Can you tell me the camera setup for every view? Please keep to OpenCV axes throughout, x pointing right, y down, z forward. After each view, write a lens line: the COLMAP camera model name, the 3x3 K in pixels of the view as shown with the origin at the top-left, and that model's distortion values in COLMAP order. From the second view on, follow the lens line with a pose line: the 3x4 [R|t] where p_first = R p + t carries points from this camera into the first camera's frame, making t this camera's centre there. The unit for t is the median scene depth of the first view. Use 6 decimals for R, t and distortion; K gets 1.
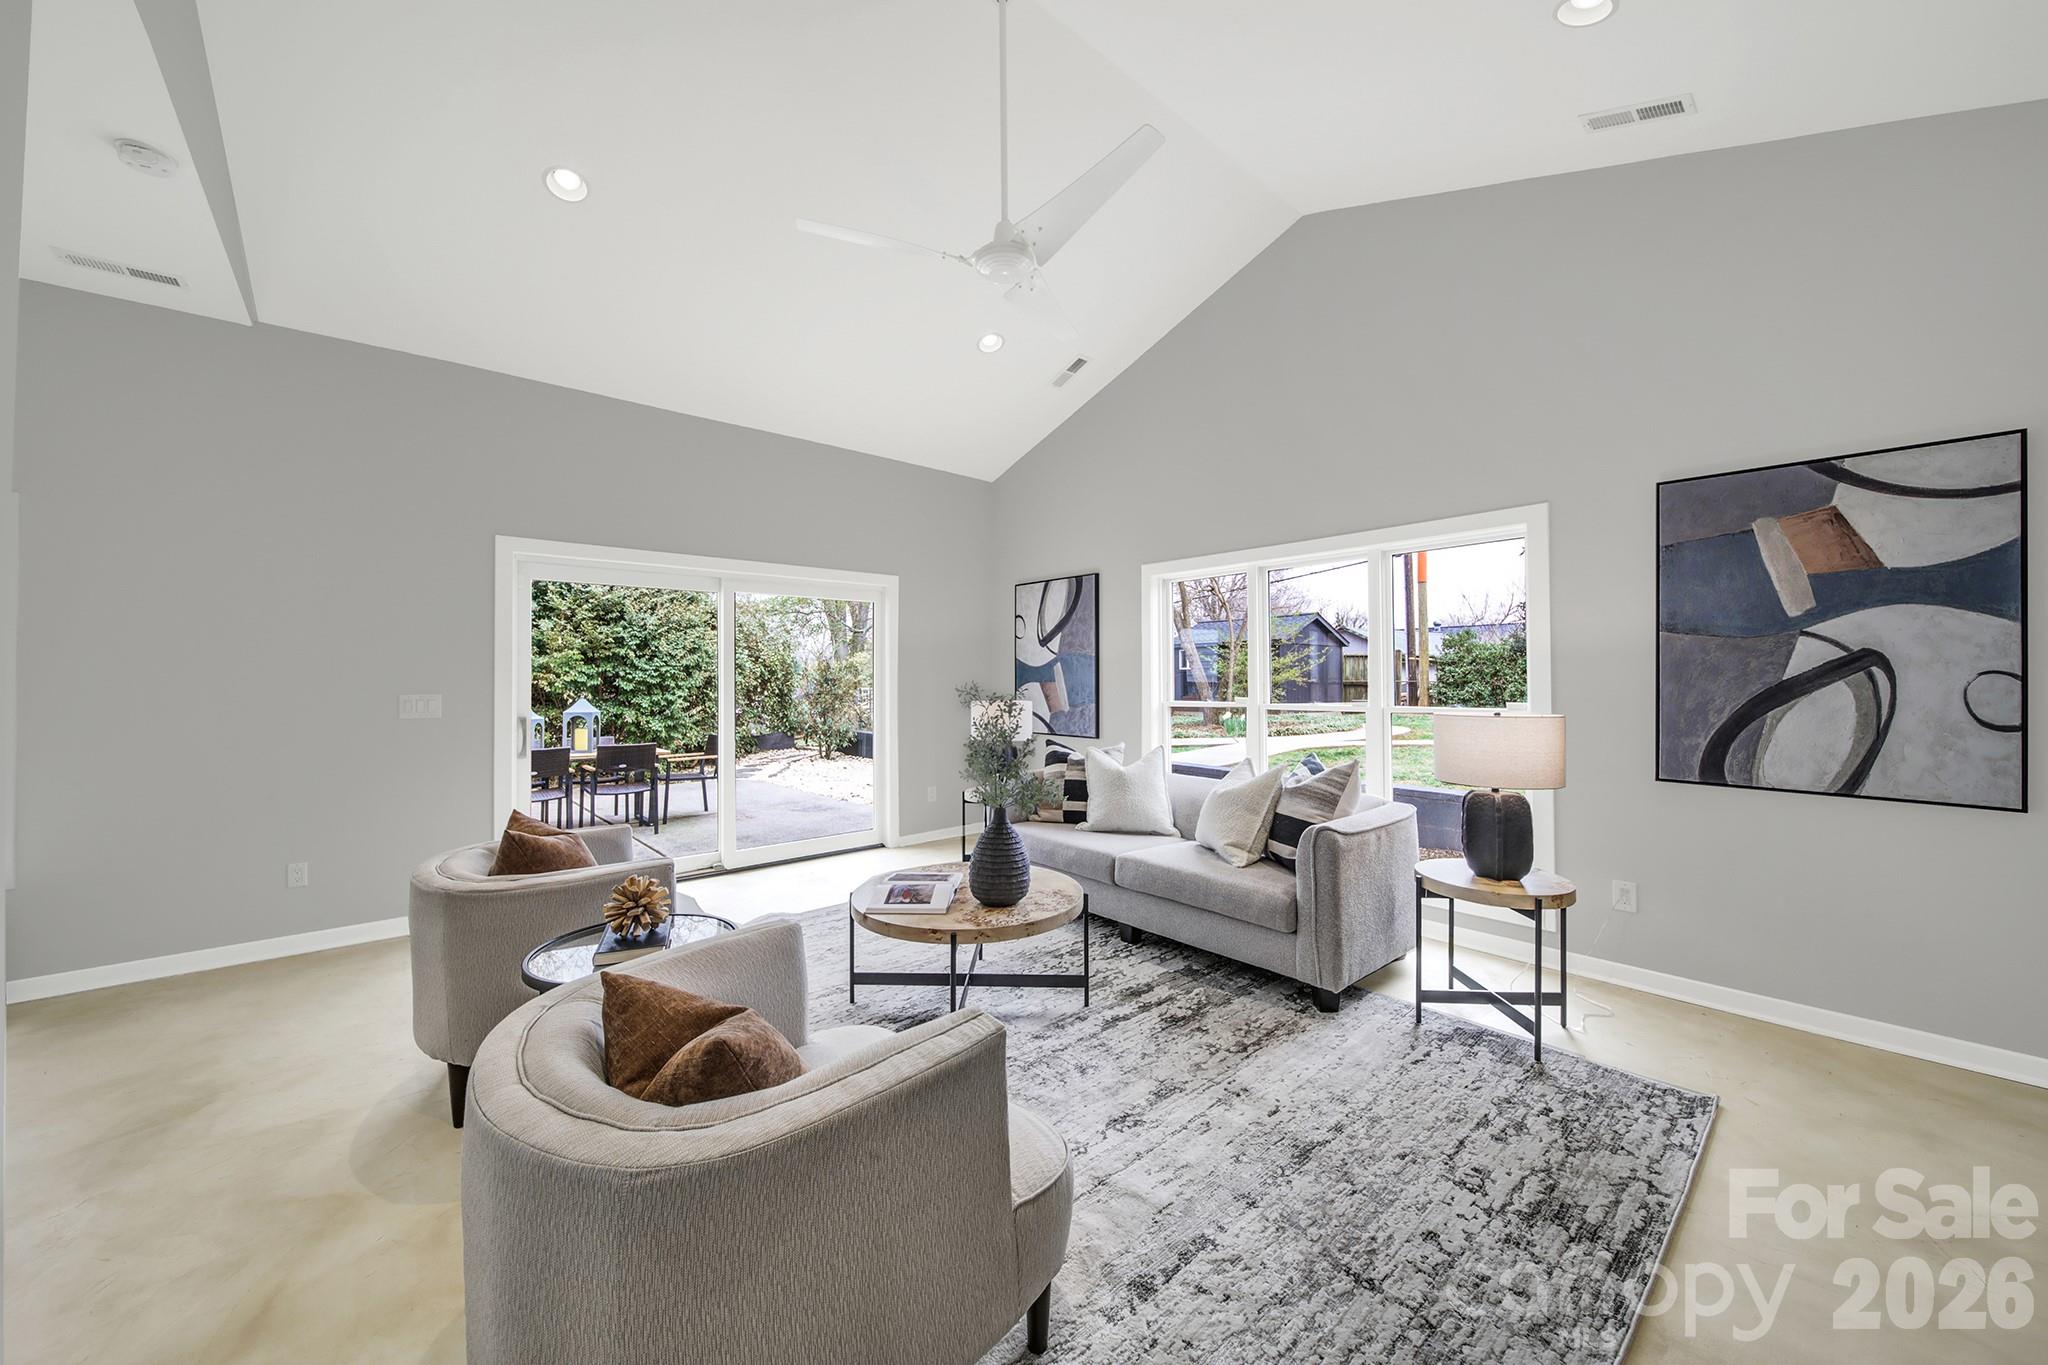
lens RADIAL K [[740.2, 0, 1026.0], [0, 740.2, 669.8], [0, 0, 1]] dist [-0.000822, -0.001313]
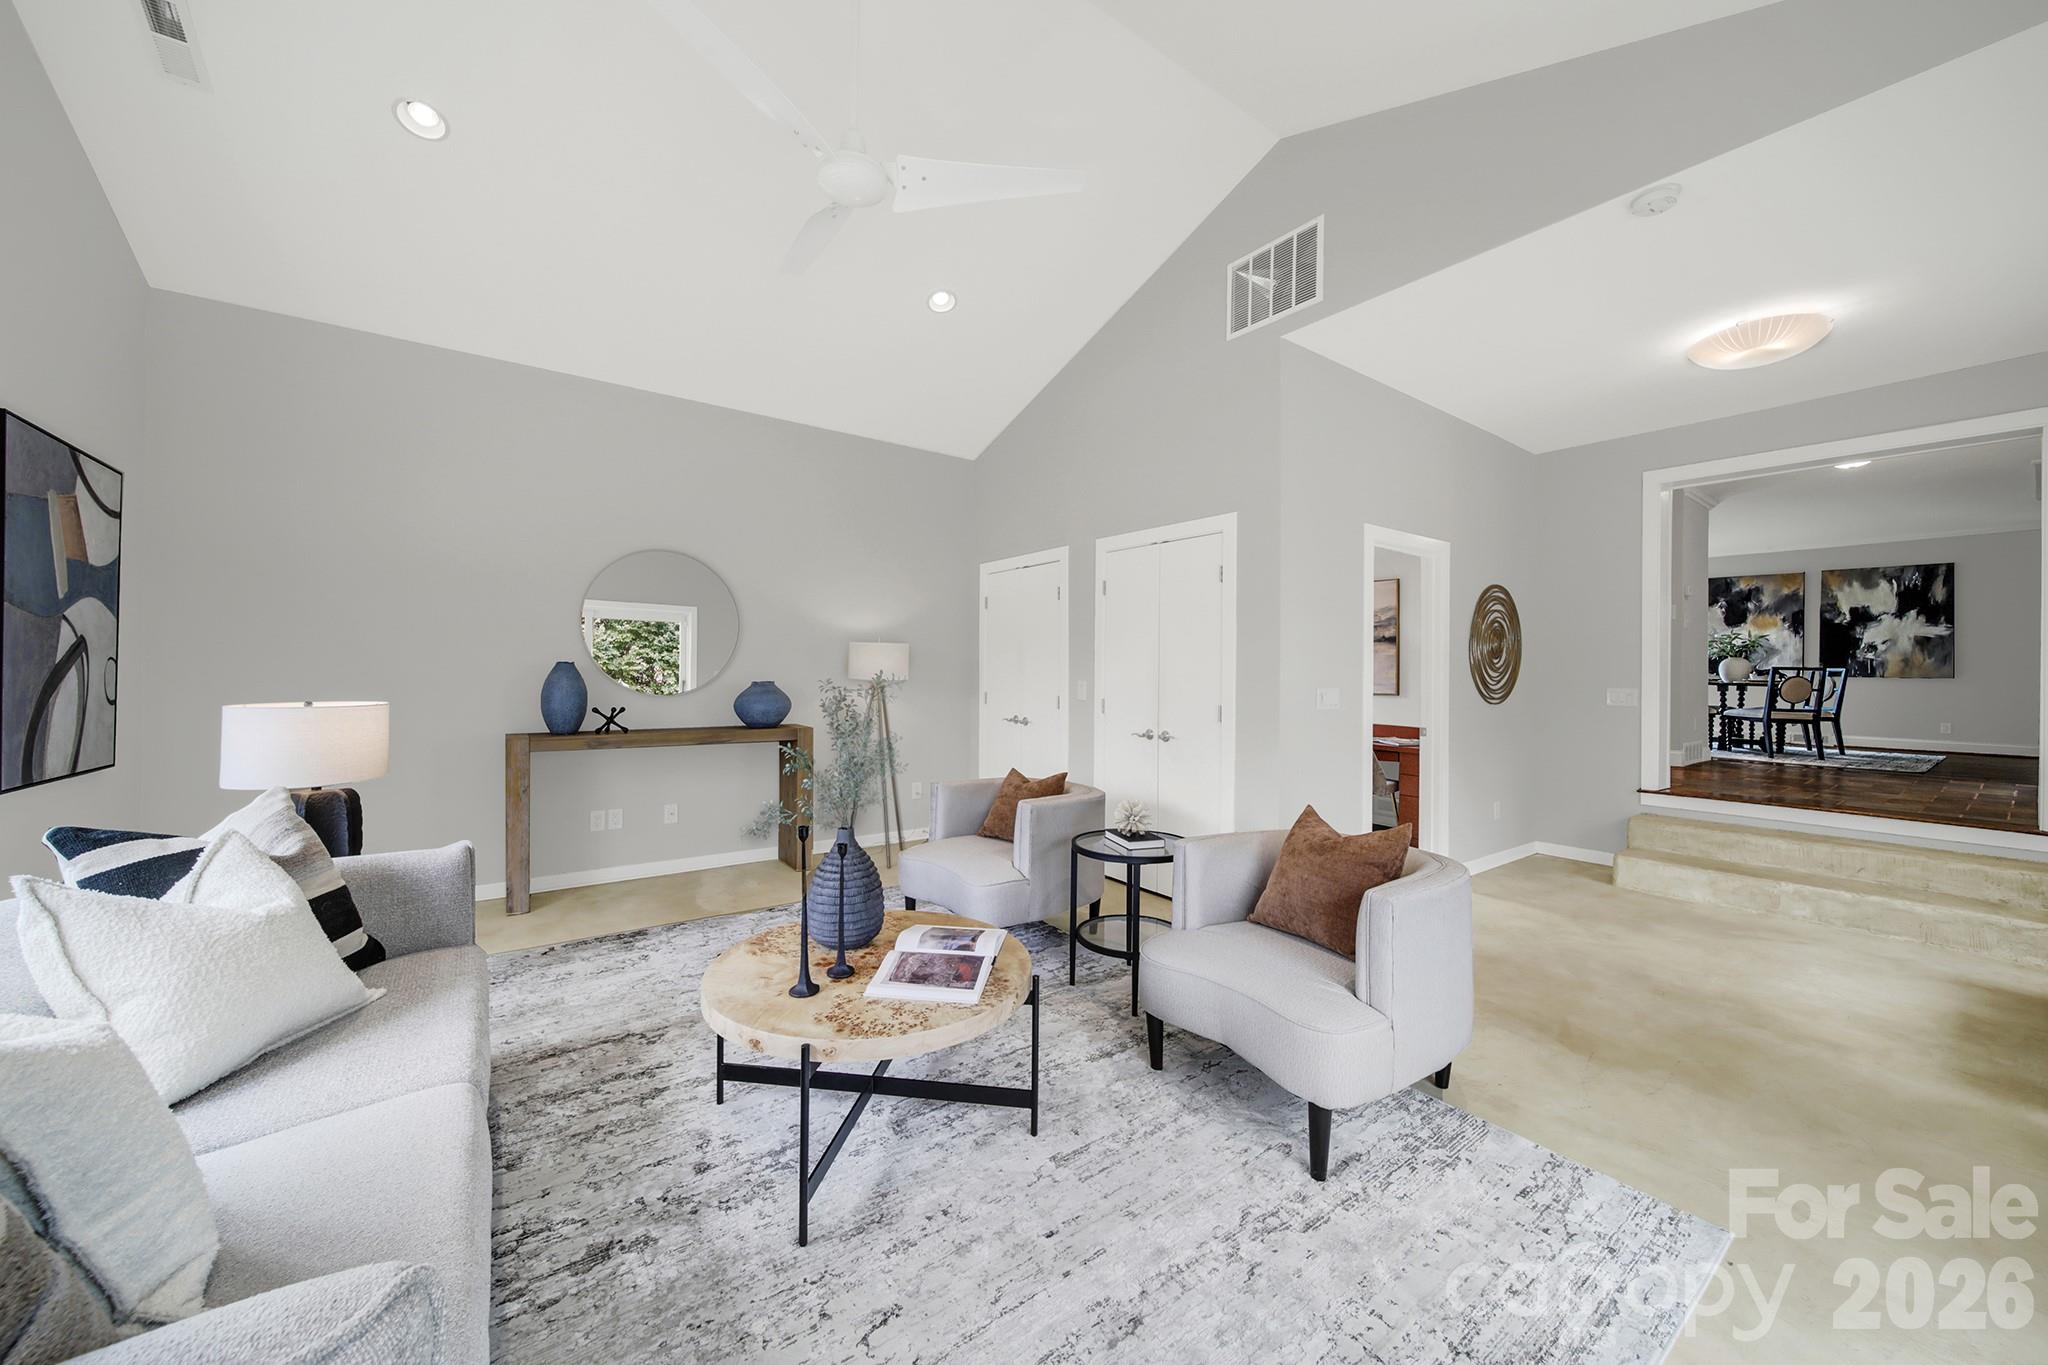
lens RADIAL K [[740.2, 0, 1011.6], [0, 740.2, 670.1], [0, 0, 1]] dist [-0.000822, -0.001313]
pose [[-0.995557, -0.007340, 0.093870, -0.187706], [-0.008631, 0.999874, -0.013357, 0.014327], [-0.093760, -0.014108, -0.995495, 1.170652]]
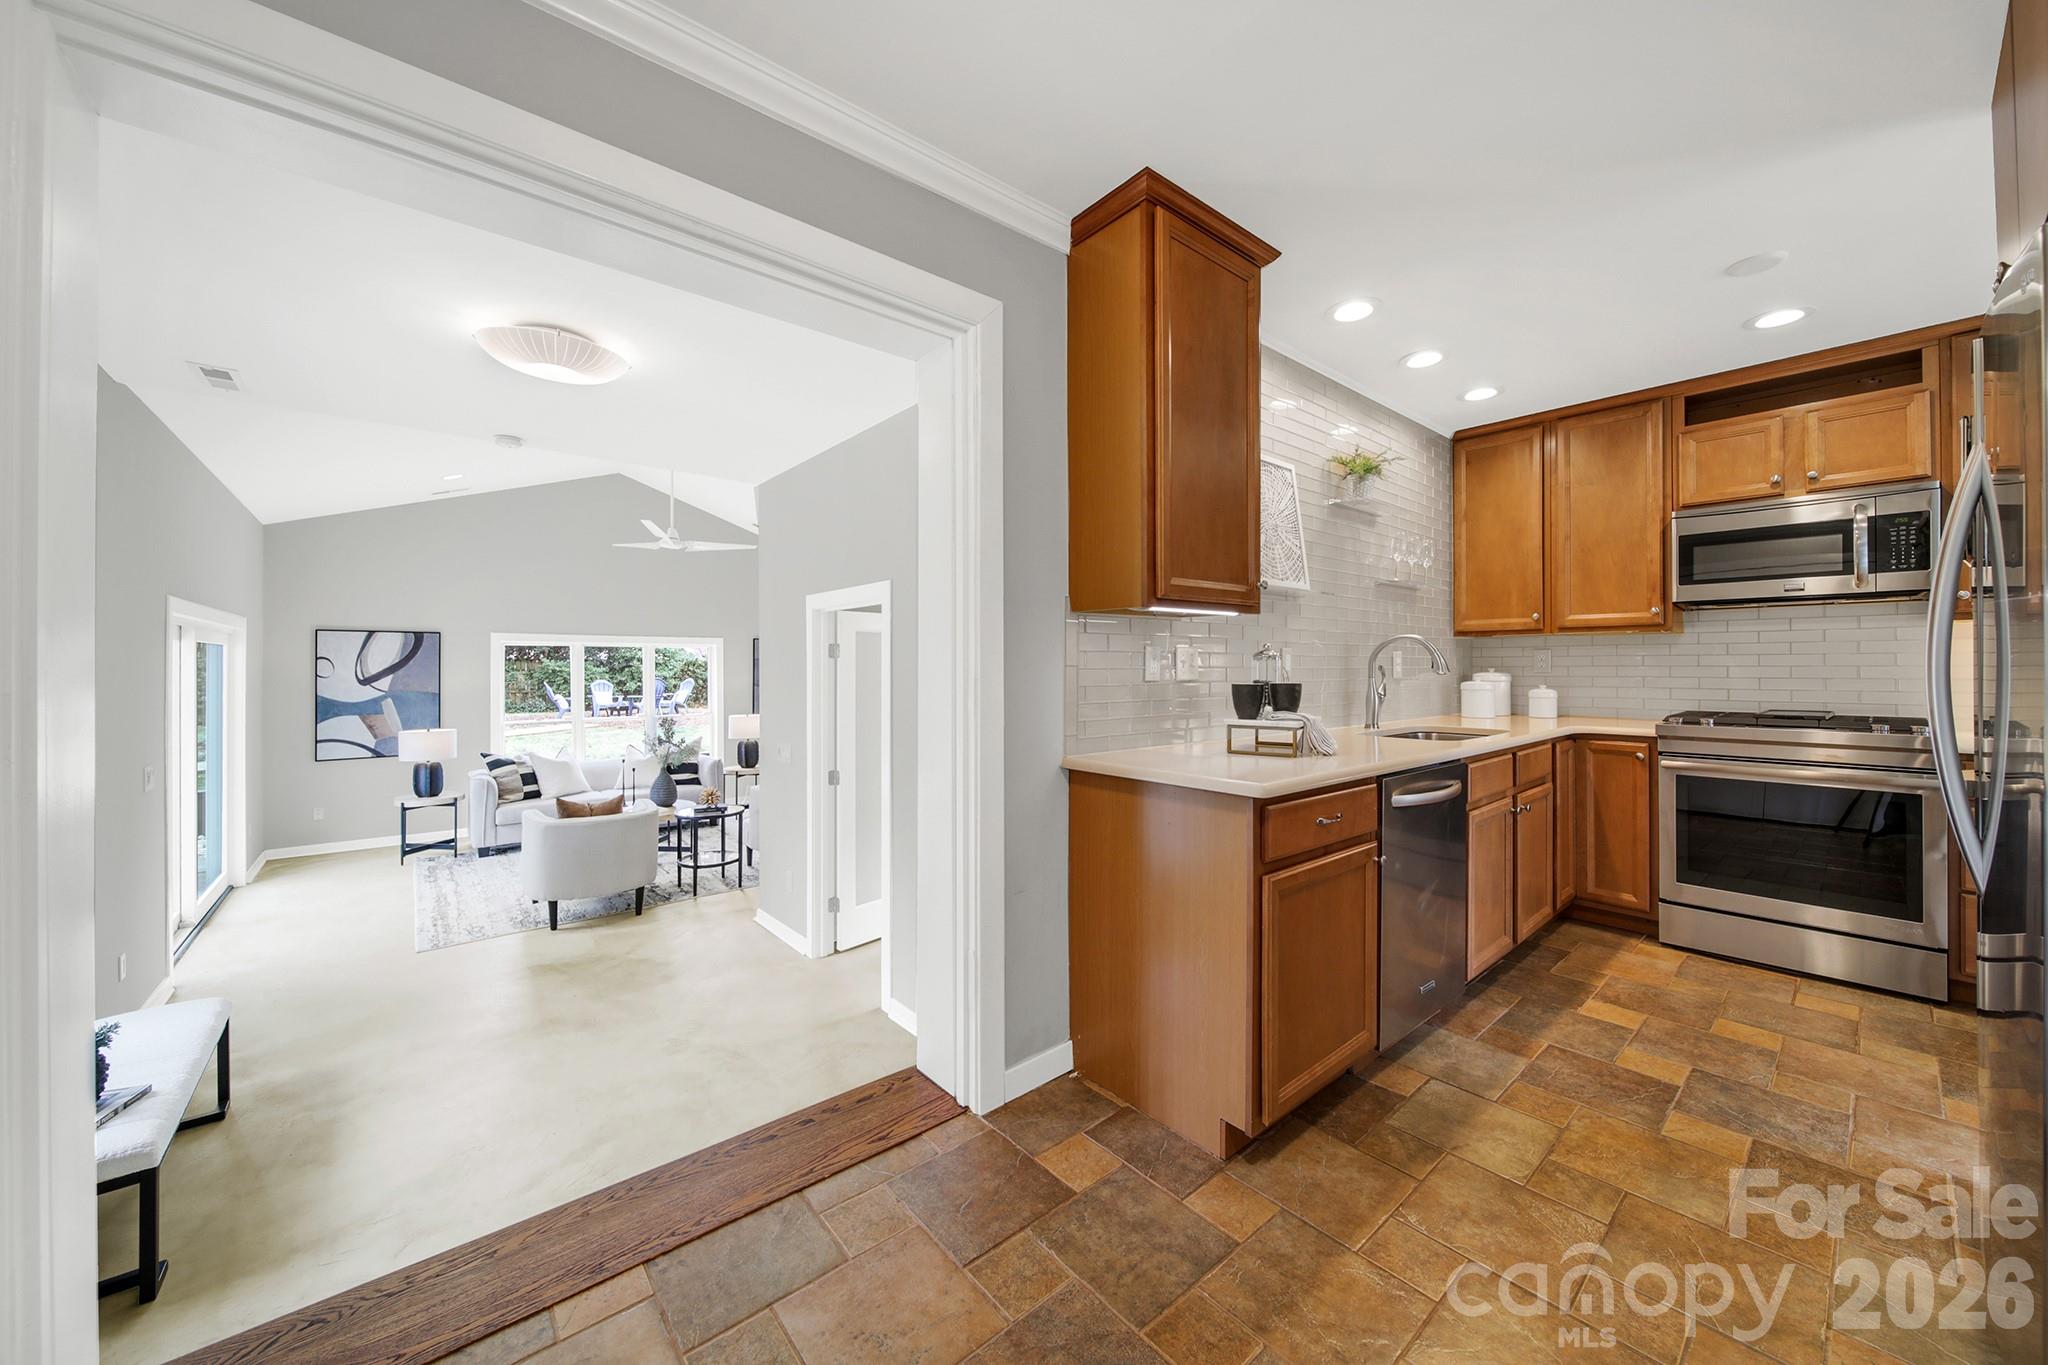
lens RADIAL K [[740.2, 0, 1034.7], [0, 740.2, 663.4], [0, 0, 1]] dist [-0.000822, -0.001313]
pose [[0.008370, 0.008837, 0.999926, -1.570734], [-0.009386, 0.999918, -0.008758, -0.090035], [-0.999921, -0.009312, 0.008452, -0.137404]]
